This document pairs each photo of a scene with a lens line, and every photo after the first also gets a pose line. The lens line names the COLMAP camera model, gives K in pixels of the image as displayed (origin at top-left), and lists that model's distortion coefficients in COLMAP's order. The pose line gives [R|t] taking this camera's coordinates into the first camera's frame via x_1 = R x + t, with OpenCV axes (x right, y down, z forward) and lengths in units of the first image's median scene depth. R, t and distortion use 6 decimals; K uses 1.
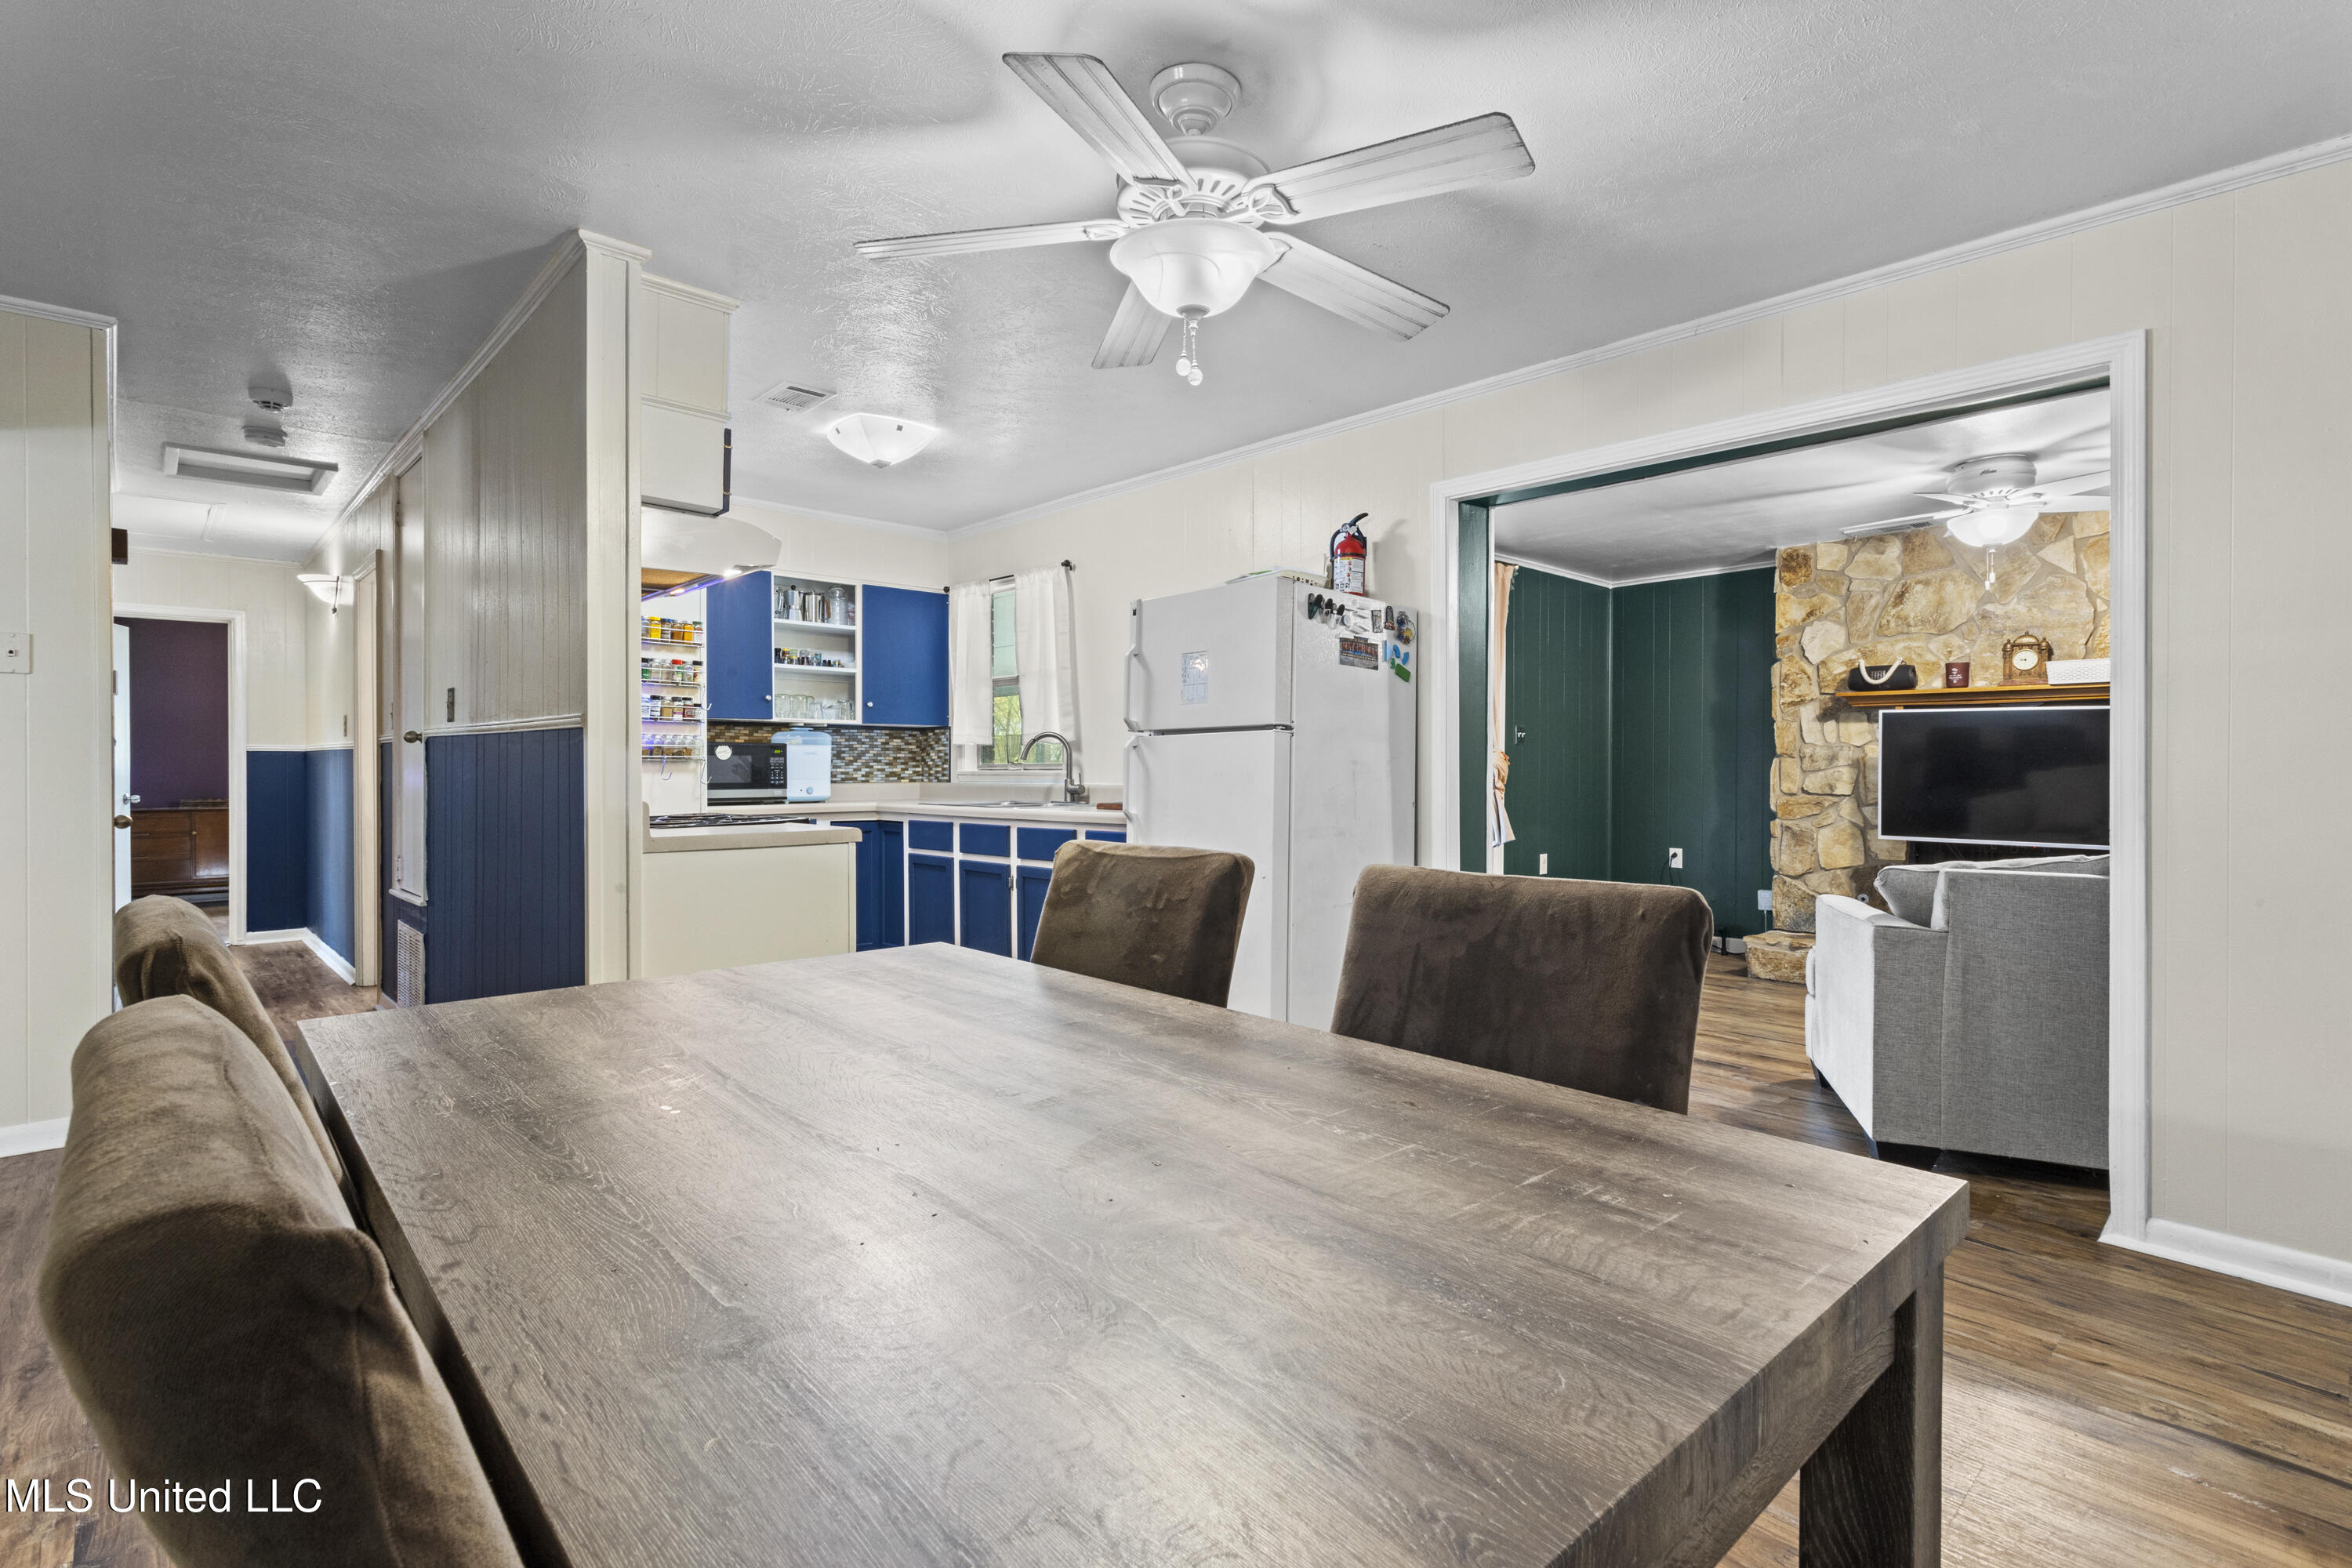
lens RADIAL K [[1121.4, 0, 1170.8], [0, 1121.4, 762.5], [0, 0, 1]] dist [0.004123, 0.000273]
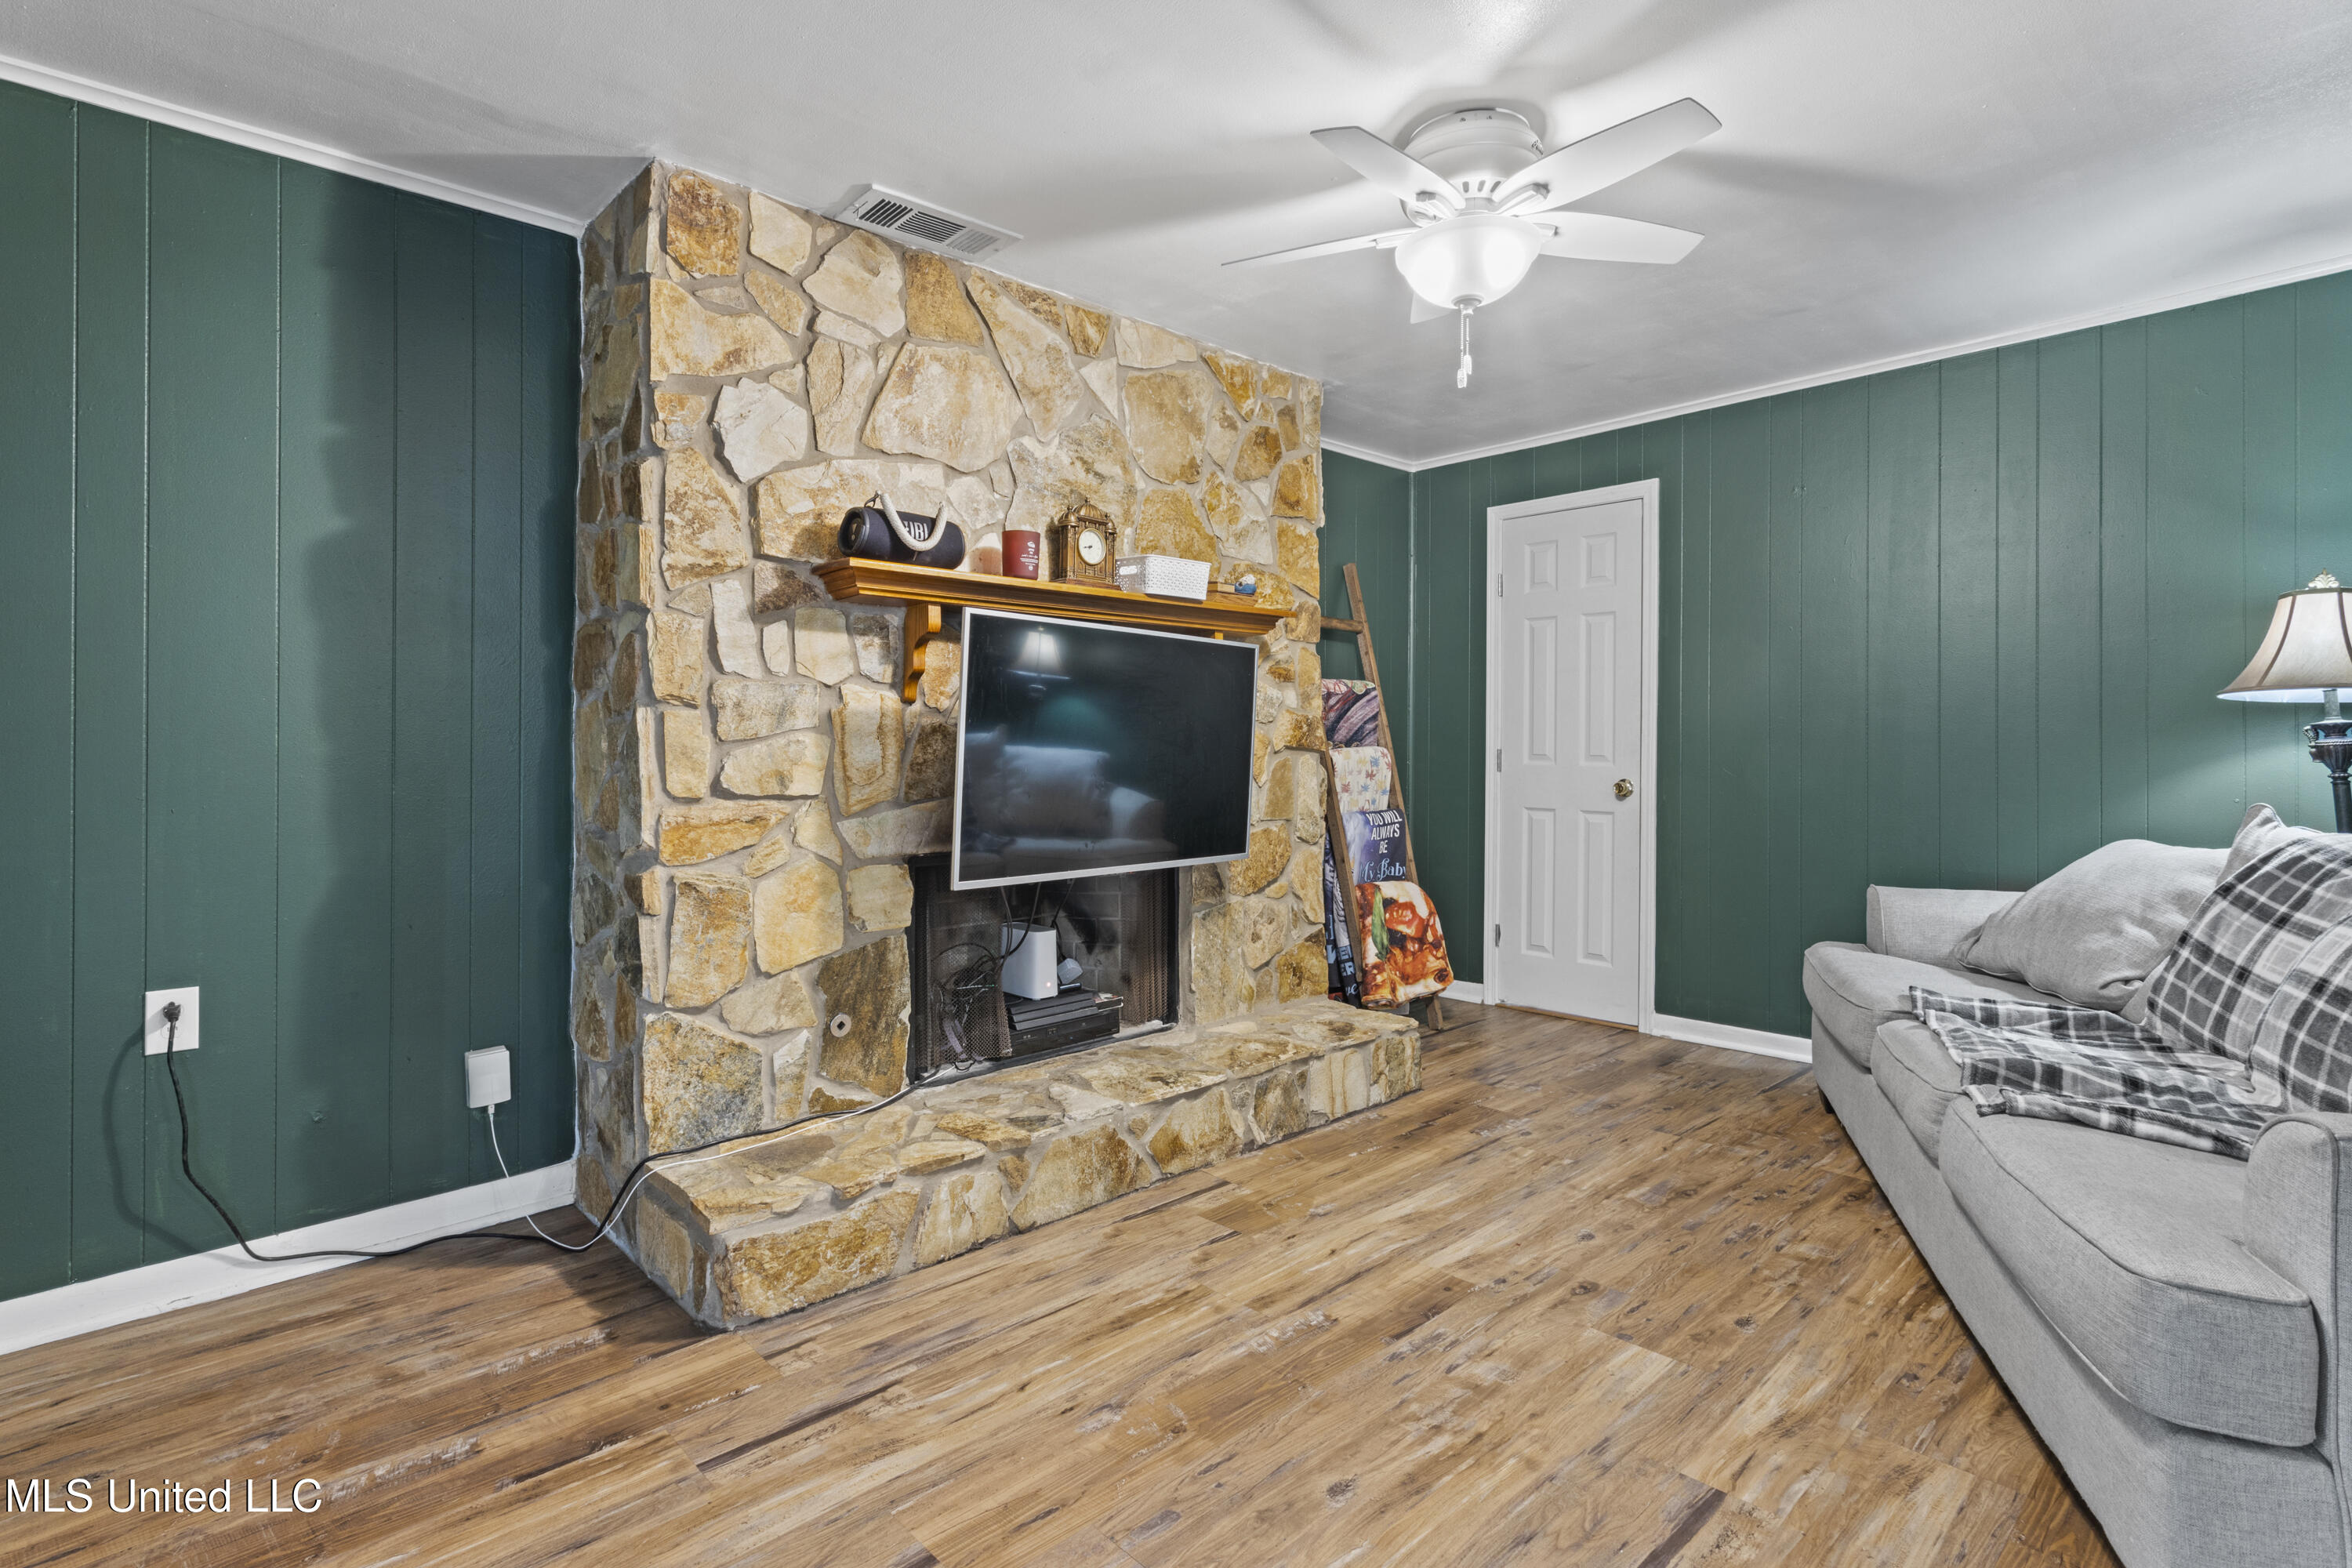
lens RADIAL K [[1127.4, 0, 1166.5], [0, 1127.4, 746.4], [0, 0, 1]] dist [0.001607, 0.000556]
pose [[-0.005026, -0.006630, 0.999965, 0.163398], [-0.007461, 0.999950, 0.006592, 0.005751], [-0.999960, -0.007428, -0.005075, 0.872749]]
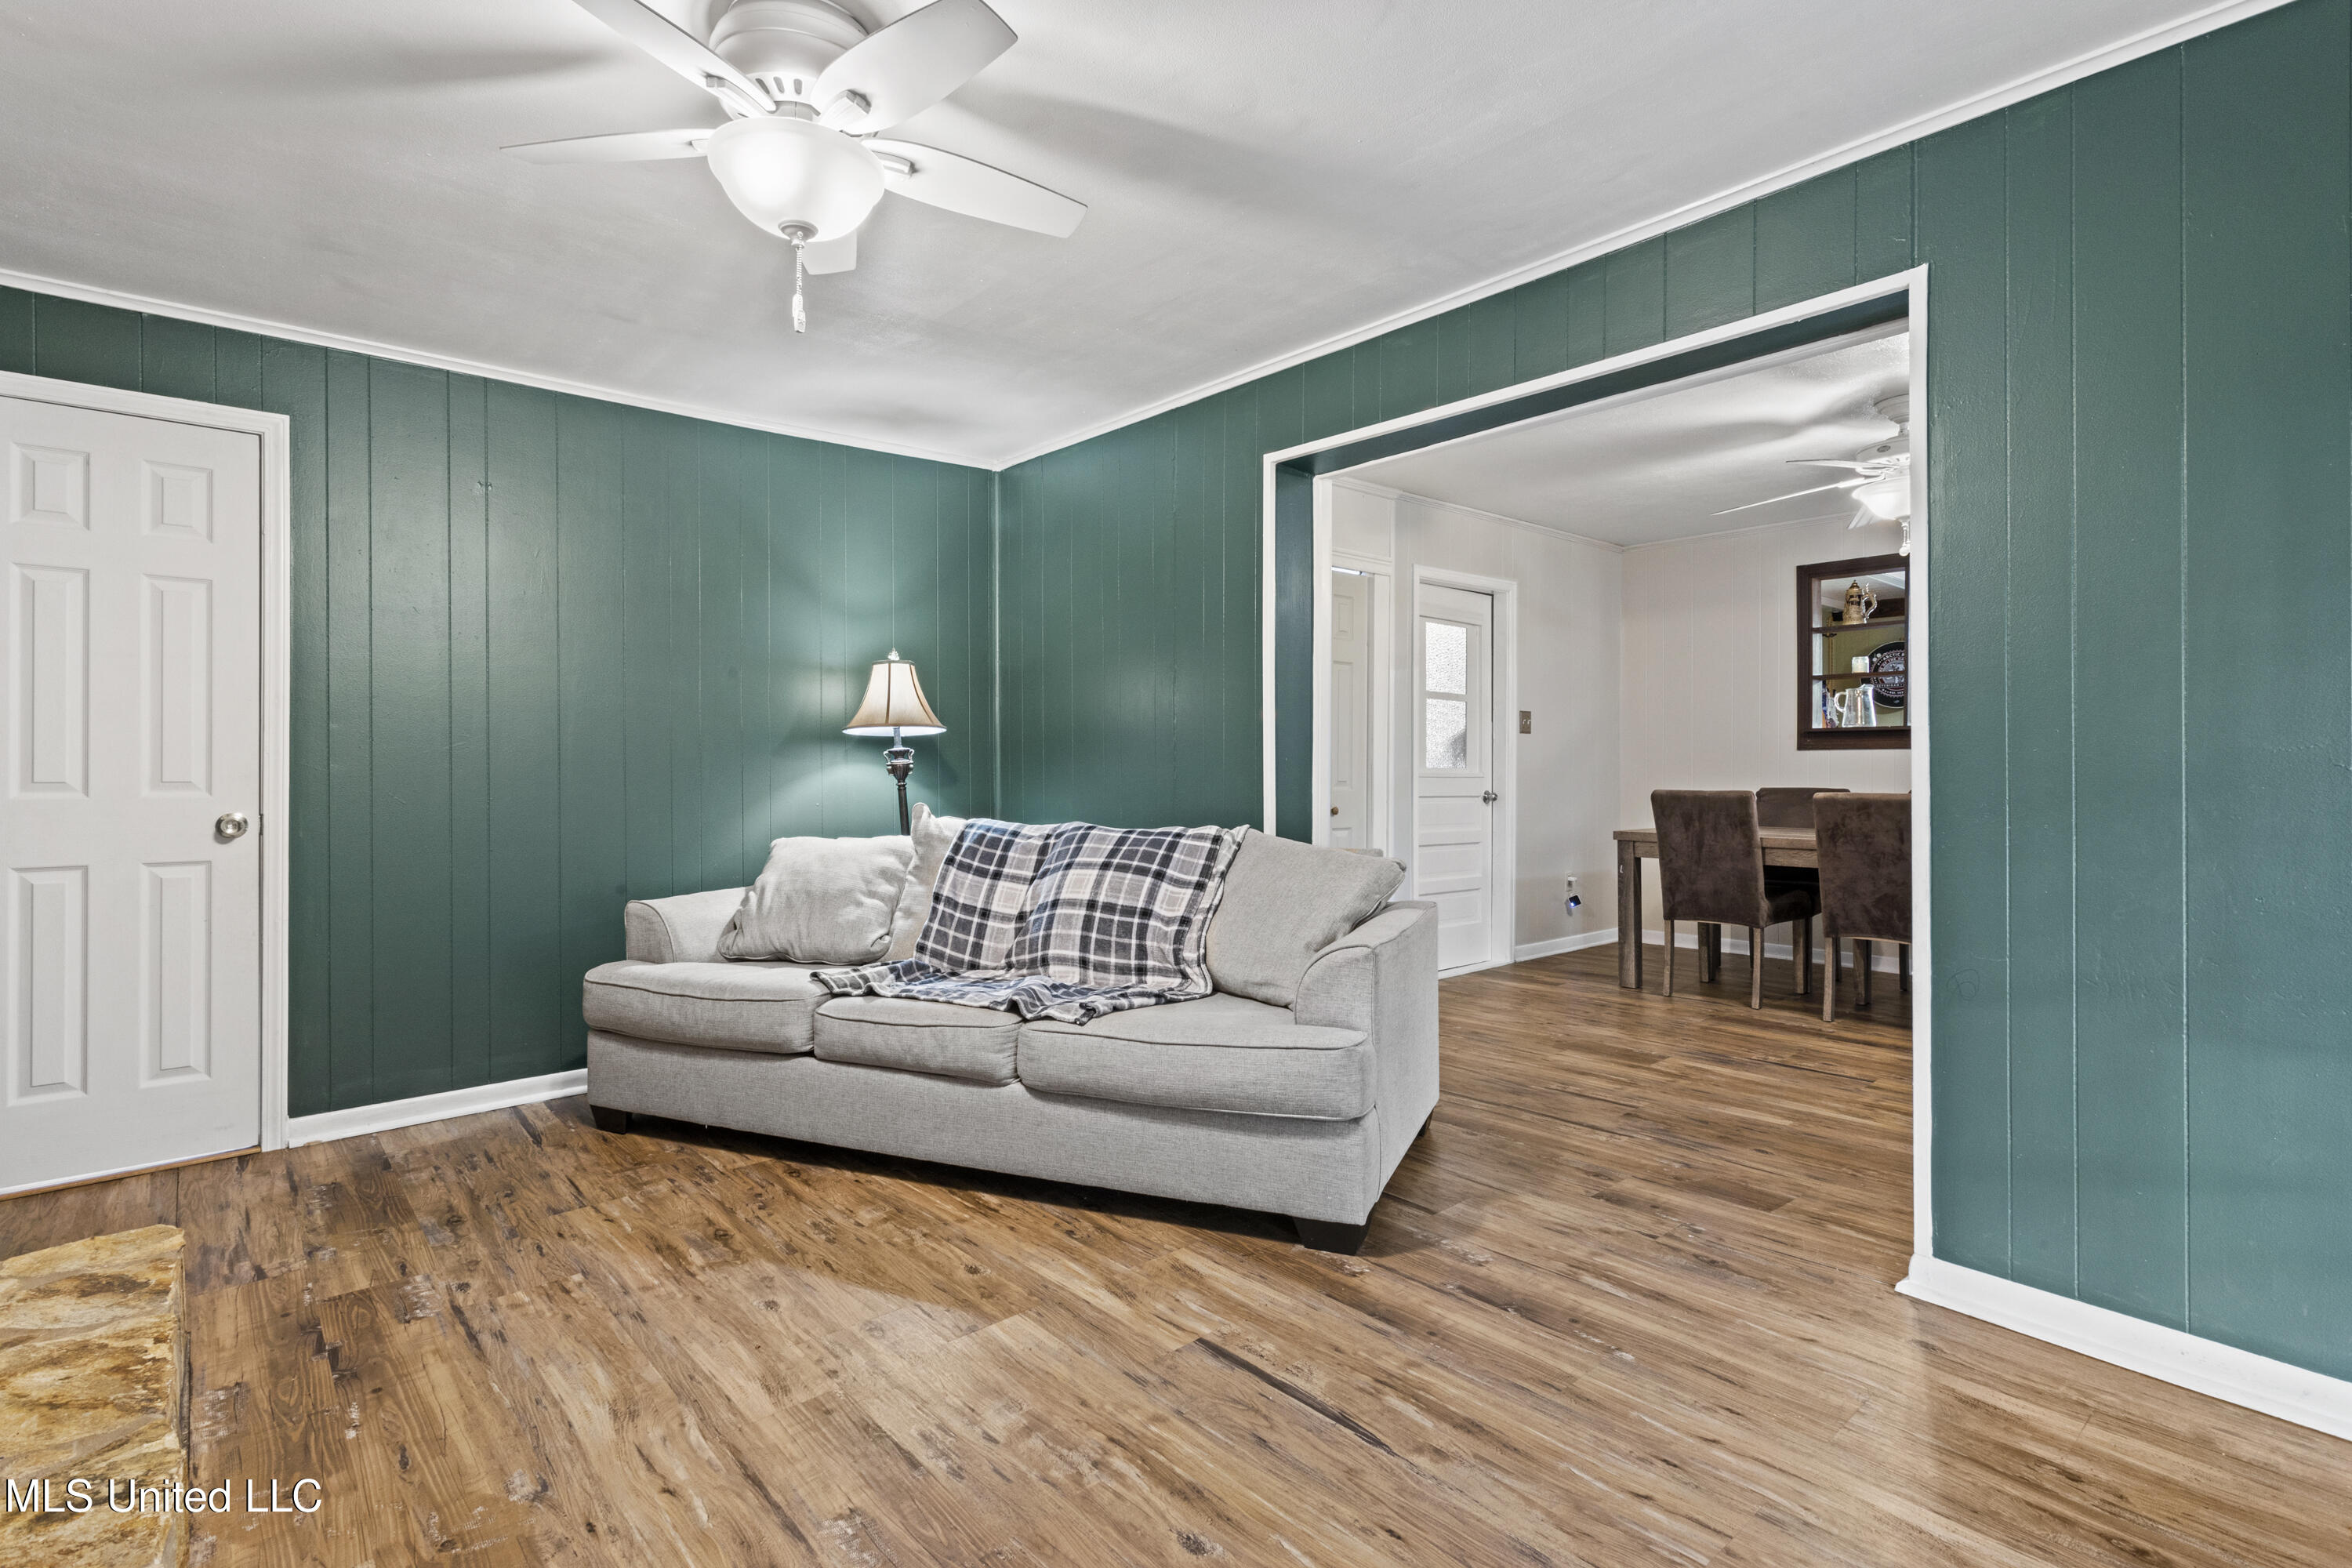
lens RADIAL K [[1116.4, 0, 1172.0], [0, 1116.4, 776.4], [0, 0, 1]] dist [0.001128, 0.000923]
pose [[-0.999641, -0.000761, 0.026790, 0.441532], [-0.000695, 0.999997, 0.002451, 0.010527], [-0.026792, 0.002432, -0.999638, 1.090102]]
